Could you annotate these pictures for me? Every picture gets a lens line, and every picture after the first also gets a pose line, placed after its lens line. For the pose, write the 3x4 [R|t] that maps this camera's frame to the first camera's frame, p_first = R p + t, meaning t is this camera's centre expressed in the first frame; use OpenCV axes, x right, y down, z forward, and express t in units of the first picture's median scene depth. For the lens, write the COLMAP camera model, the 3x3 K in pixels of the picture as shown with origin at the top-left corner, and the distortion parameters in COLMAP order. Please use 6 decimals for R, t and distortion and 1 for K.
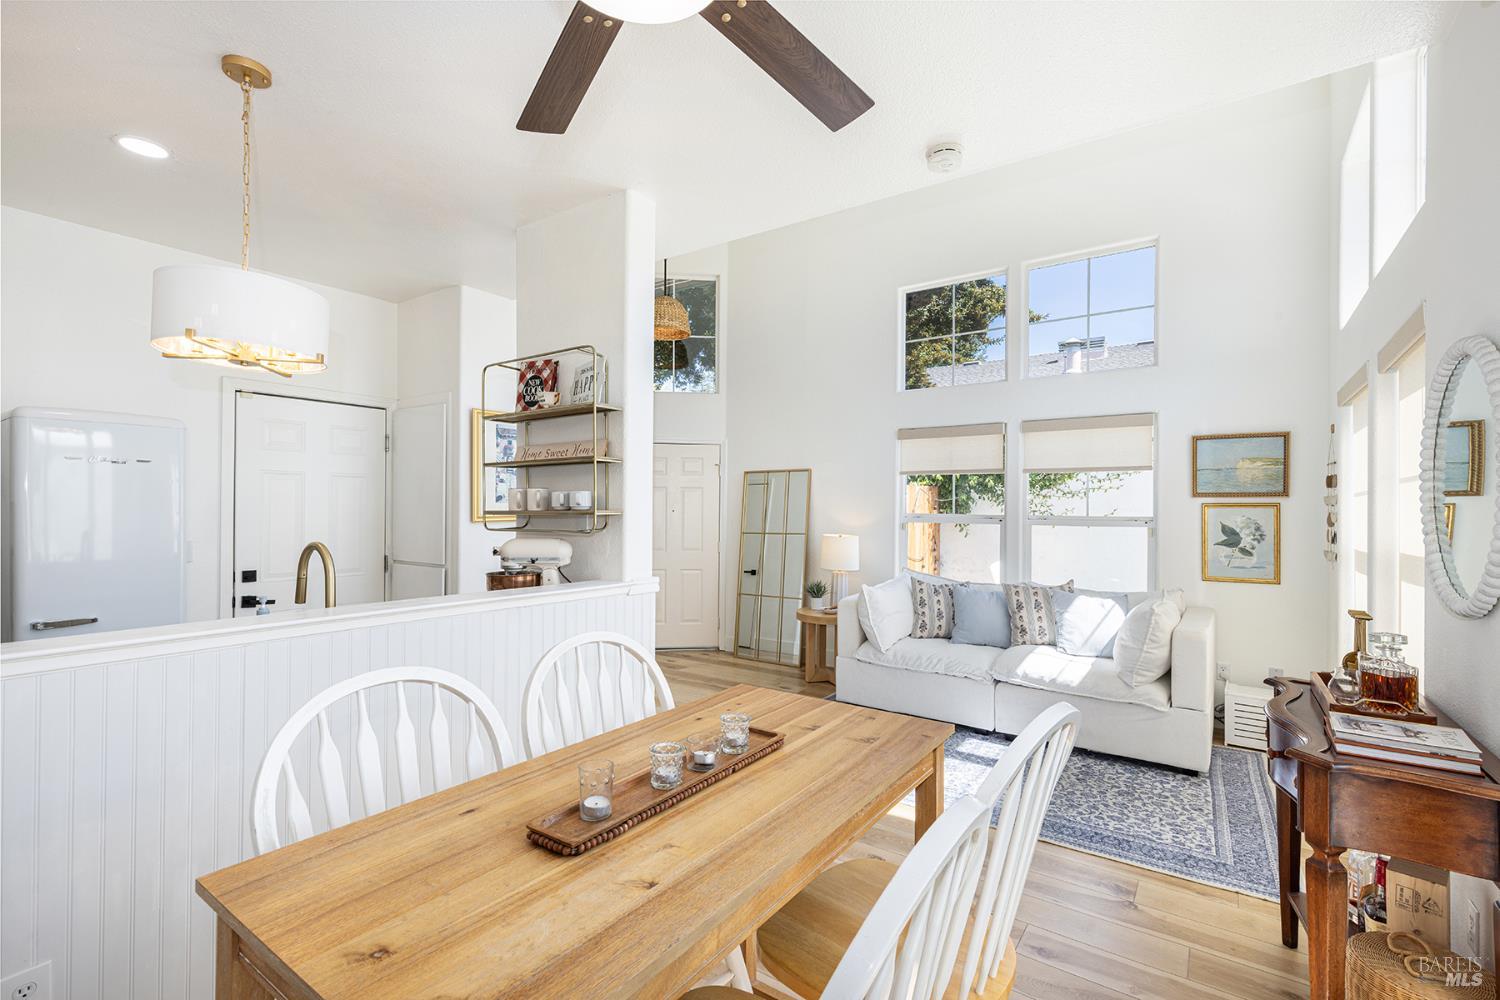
lens RADIAL K [[674.0, 0, 759.7], [0, 674.0, 511.2], [0, 0, 1]] dist [0.008389, -0.001014]
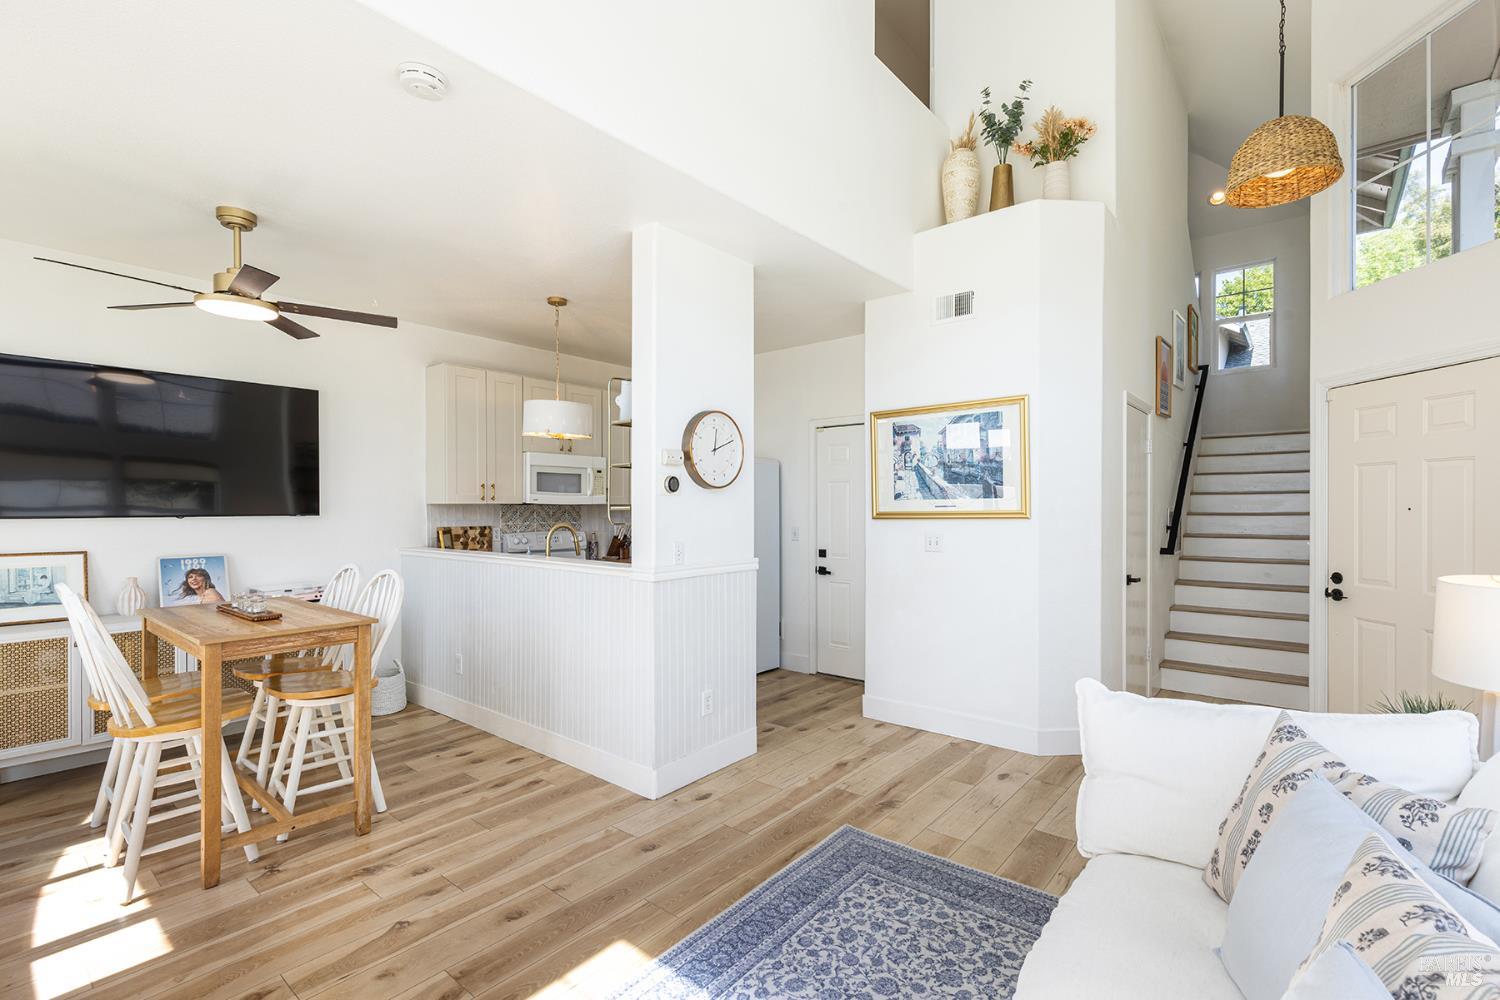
lens RADIAL K [[674.0, 0, 769.8], [0, 674.0, 508.9], [0, 0, 1]] dist [0.008389, -0.001014]
pose [[-0.072578, -0.002852, -0.997359, 0.592022], [-0.001130, 0.999996, -0.002777, 0.003411], [0.997362, 0.000926, -0.072581, 0.828651]]
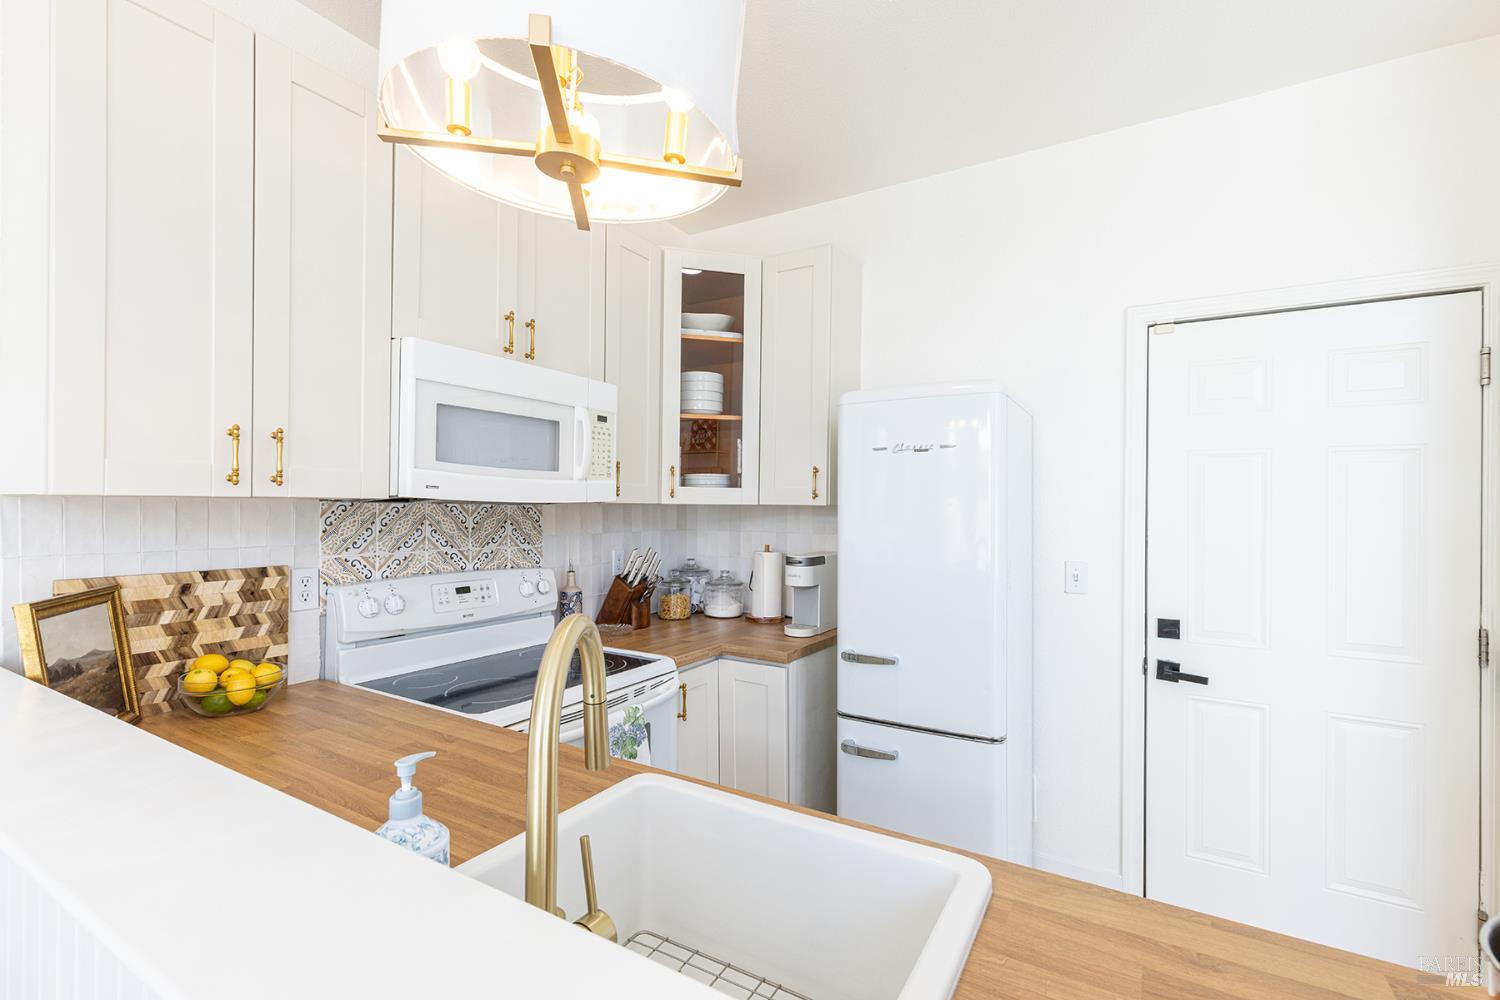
lens RADIAL K [[674.0, 0, 762.1], [0, 674.0, 508.8], [0, 0, 1]] dist [0.008389, -0.001014]
pose [[0.076133, 0.000313, -0.997098, -0.152269], [-0.012439, 0.999922, -0.000636, -0.004707], [0.997020, 0.012451, 0.076131, 0.494651]]
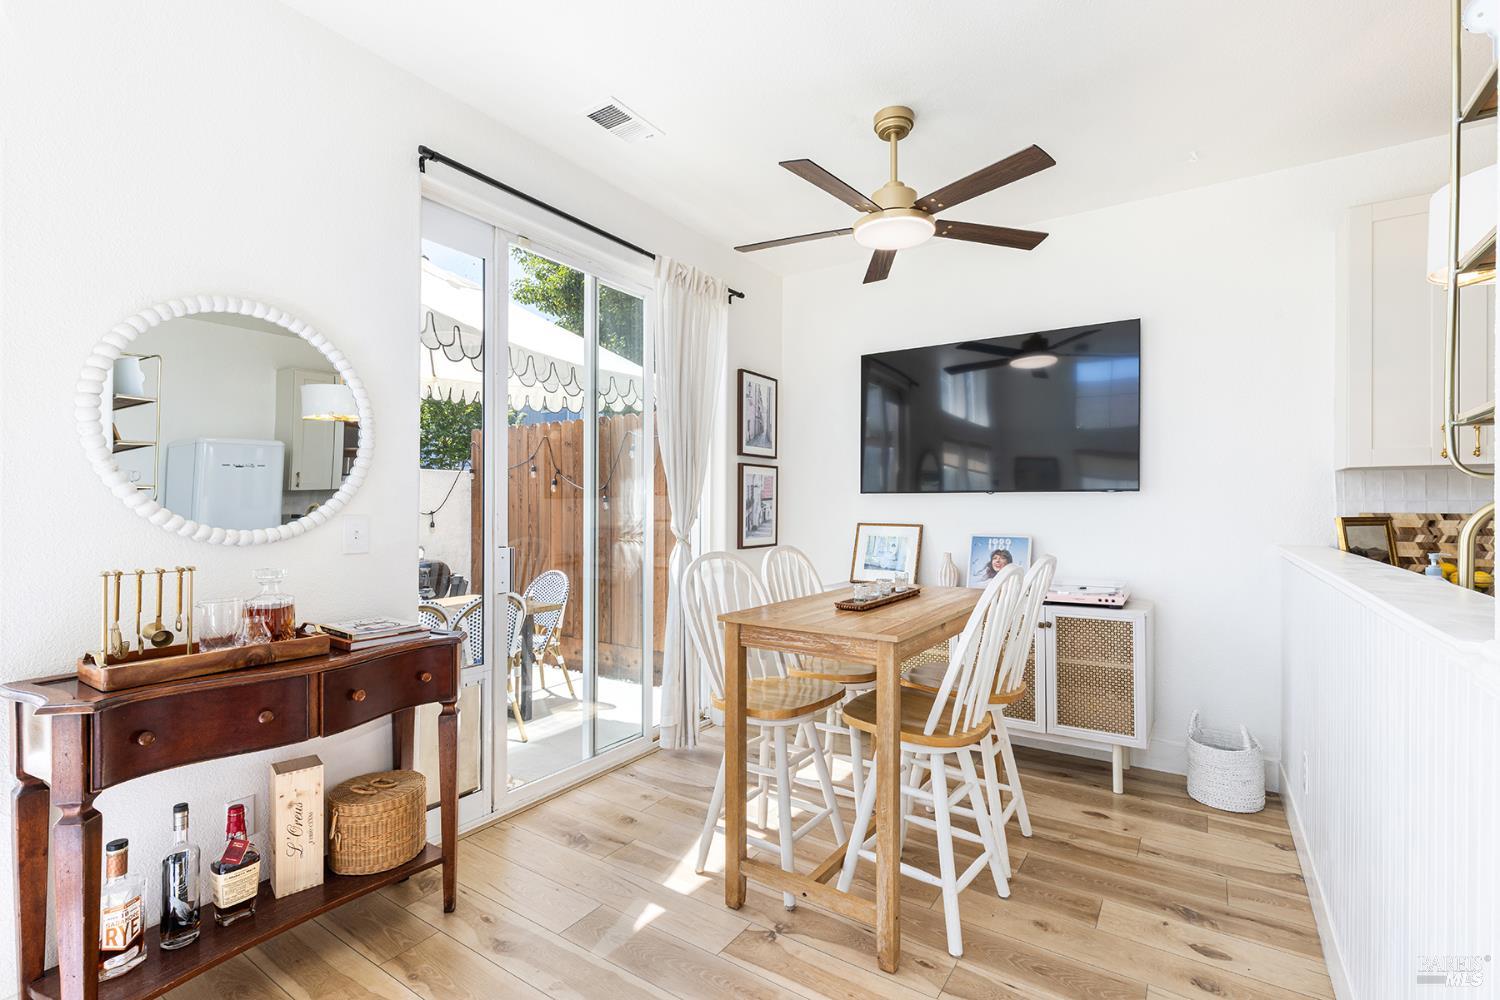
lens RADIAL K [[674.0, 0, 755.1], [0, 674.0, 506.4], [0, 0, 1]] dist [0.008389, -0.001014]
pose [[-0.999746, -0.010130, -0.020110, 0.078544], [-0.010149, 0.999948, 0.000839, 0.030796], [0.020100, 0.001043, -0.999797, 0.805184]]
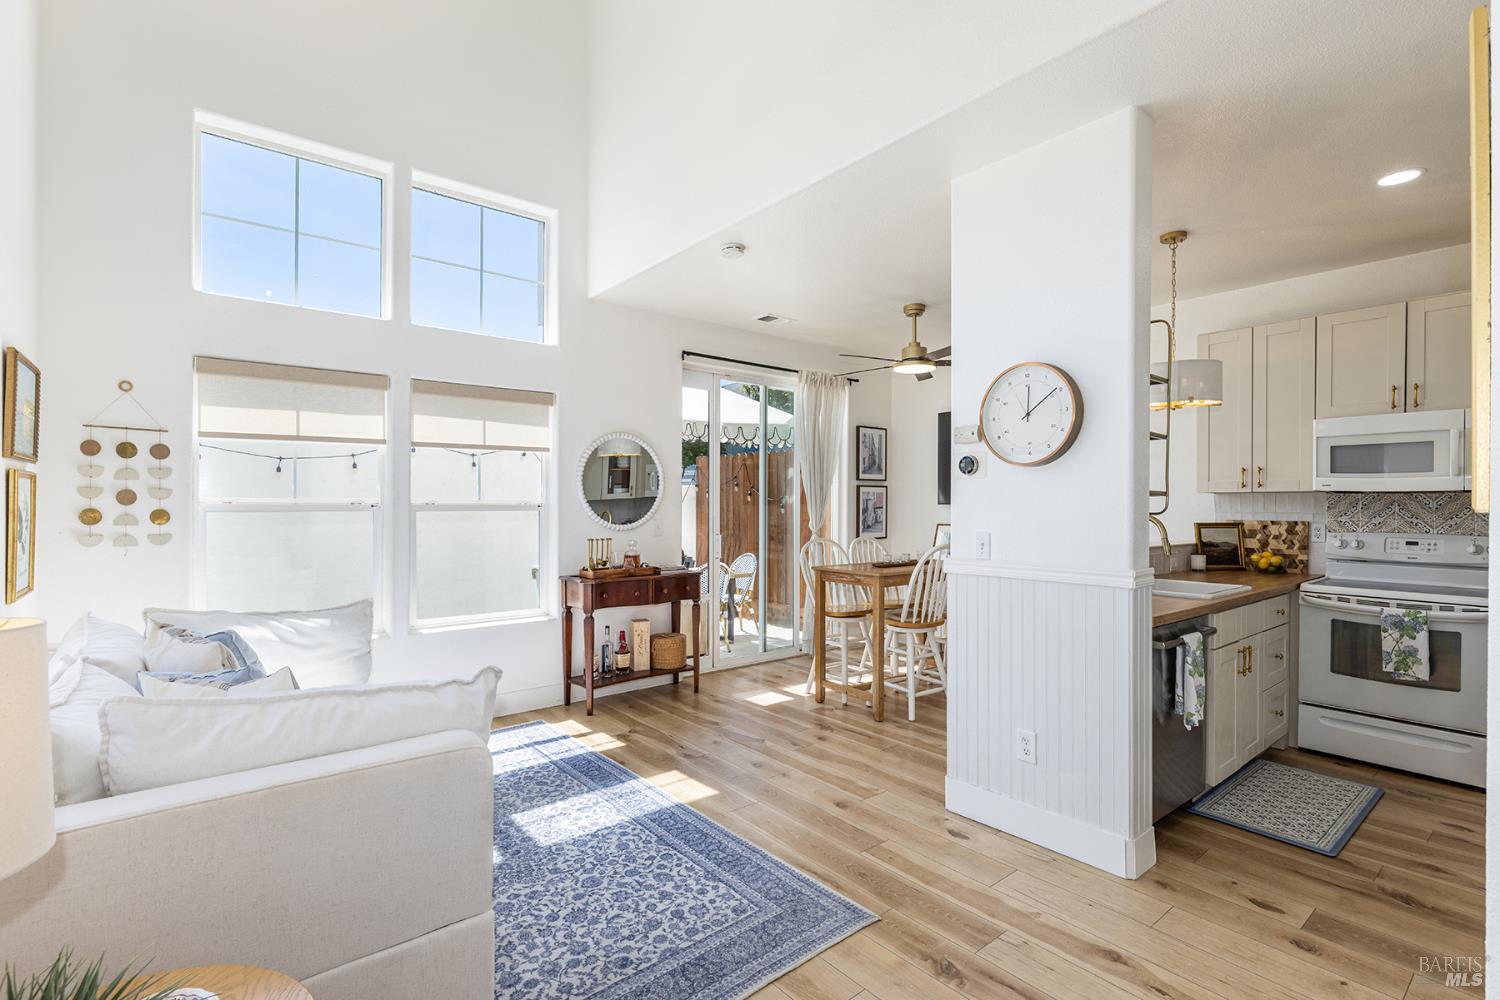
lens RADIAL K [[694.9, 0, 754.6], [0, 694.9, 506.9], [0, 0, 1]] dist [-0.000518, -0.000279]
pose [[-0.960856, -0.010235, 0.276860, -0.107748], [-0.008601, 0.999938, 0.007116, 0.011459], [-0.276915, 0.004457, -0.960884, 1.349110]]
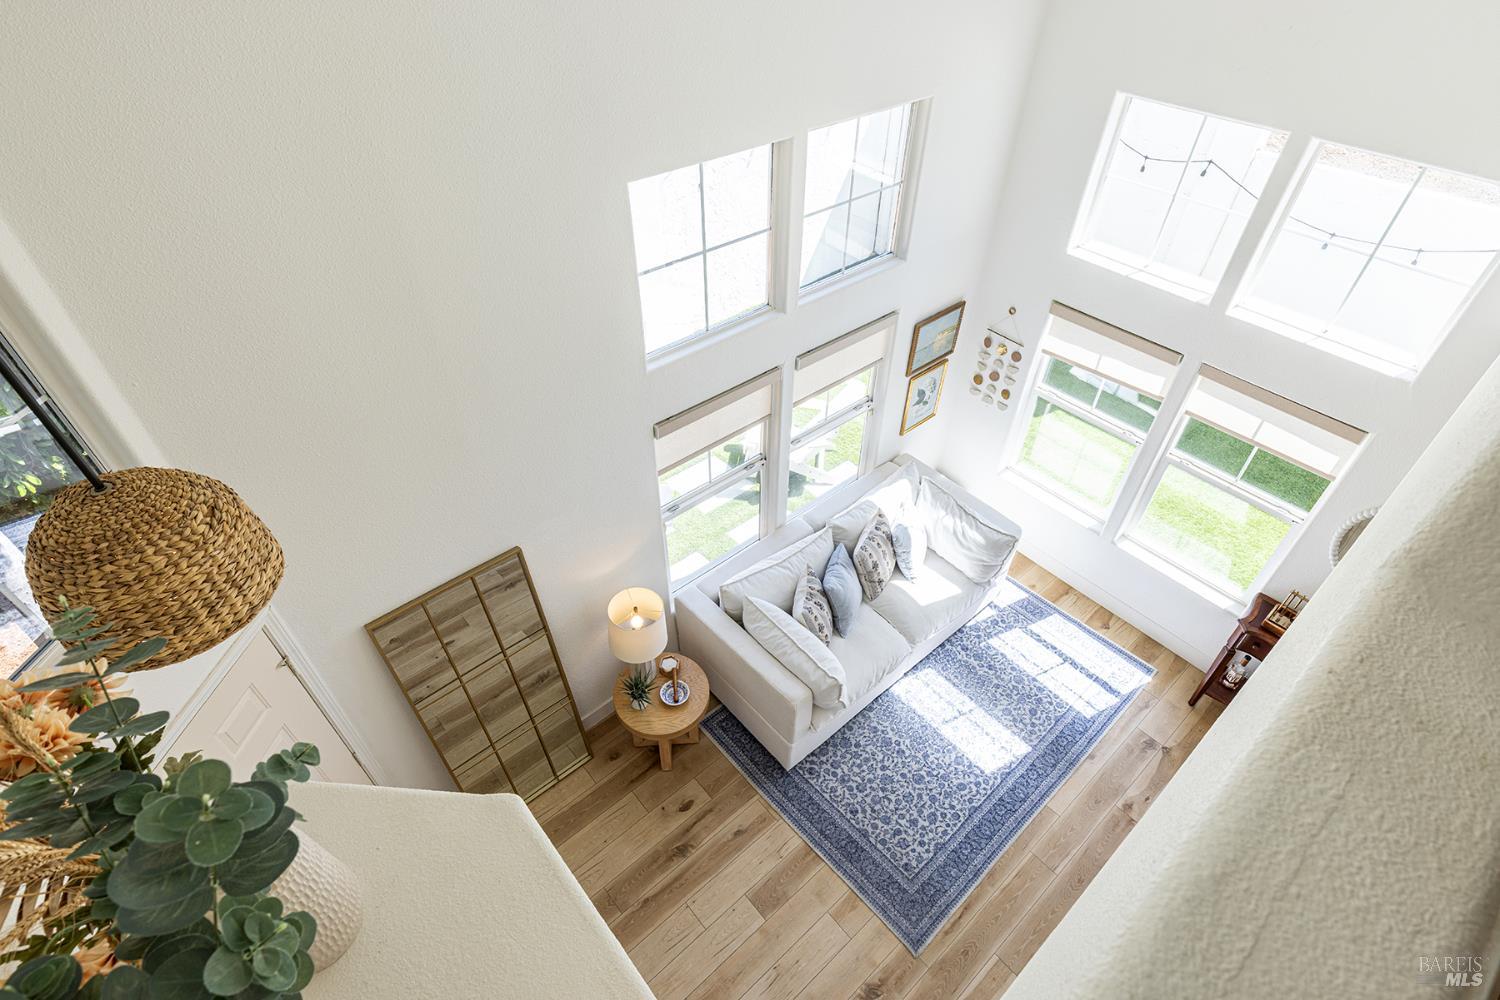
lens RADIAL K [[736.0, 0, 744.9], [0, 736.0, 509.6], [0, 0, 1]] dist [-0.005092, -0.000932]
pose [[0.250857, -0.672815, 0.695982, -0.349502], [0.010289, 0.720784, 0.693083, -0.651429], [-0.967969, -0.166704, 0.187736, 0.972709]]
